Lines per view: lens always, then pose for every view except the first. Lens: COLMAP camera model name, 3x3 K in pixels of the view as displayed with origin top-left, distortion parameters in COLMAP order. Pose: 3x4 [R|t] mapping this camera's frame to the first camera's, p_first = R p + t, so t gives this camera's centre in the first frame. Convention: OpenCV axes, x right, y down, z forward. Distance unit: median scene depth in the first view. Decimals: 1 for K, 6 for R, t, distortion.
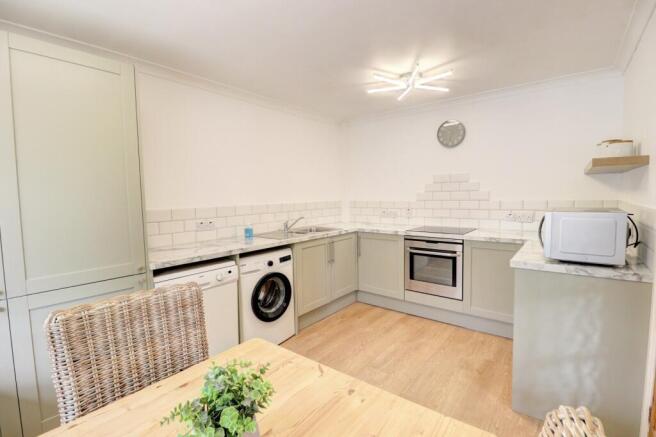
lens RADIAL K [[301.7, 0, 328.5], [0, 301.7, 217.5], [0, 0, 1]] dist [-0.018570, -0.000247]
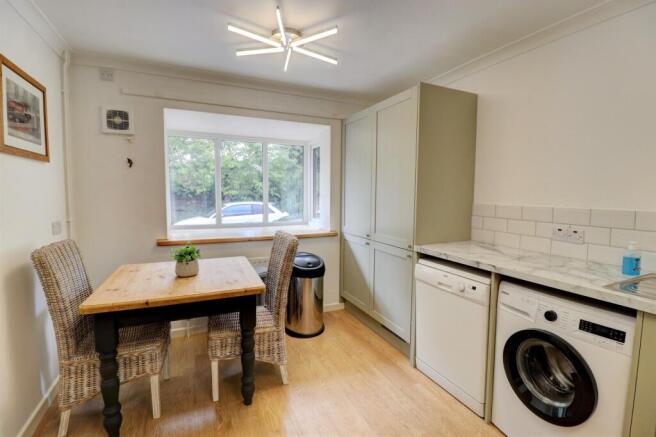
lens RADIAL K [[301.7, 0, 328.4], [0, 301.7, 215.9], [0, 0, 1]] dist [-0.018570, -0.000247]
pose [[-0.437063, 0.089657, -0.894951, 0.471202], [-0.069145, 0.988726, 0.132819, -0.074627], [0.896769, 0.119931, -0.425936, 0.877404]]
